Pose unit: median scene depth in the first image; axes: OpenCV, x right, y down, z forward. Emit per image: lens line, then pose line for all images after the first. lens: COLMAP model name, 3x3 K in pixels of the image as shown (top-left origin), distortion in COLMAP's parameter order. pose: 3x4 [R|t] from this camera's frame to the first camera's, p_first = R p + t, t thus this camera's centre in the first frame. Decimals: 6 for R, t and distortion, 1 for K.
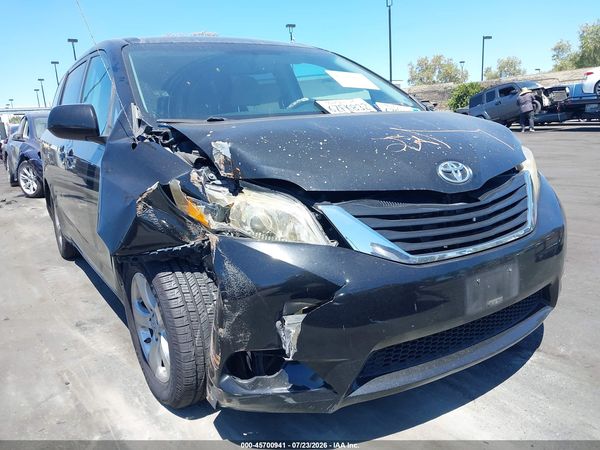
lens RADIAL K [[494.3, 0, 300.0], [0, 494.3, 225.0], [0, 0, 1]] dist [0.008884, -0.016181]
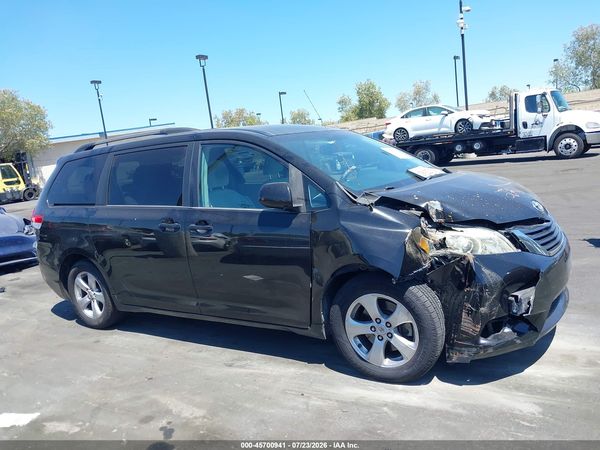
lens RADIAL K [[494.3, 0, 300.0], [0, 494.3, 225.0], [0, 0, 1]] dist [0.008884, -0.016181]
pose [[0.912280, -0.110219, 0.394457, -1.204852], [0.147093, 0.987024, -0.064395, -0.049561], [-0.382241, 0.116768, 0.916655, -0.320299]]
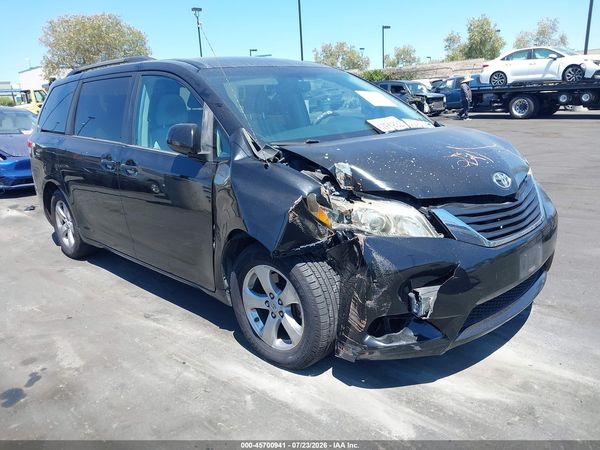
lens RADIAL K [[494.3, 0, 300.0], [0, 494.3, 225.0], [0, 0, 1]] dist [0.008884, -0.016181]
pose [[0.979956, -0.048949, 0.193109, -0.528341], [0.042513, 0.998398, 0.037333, -0.056105], [-0.194627, -0.028375, 0.980467, -0.276150]]
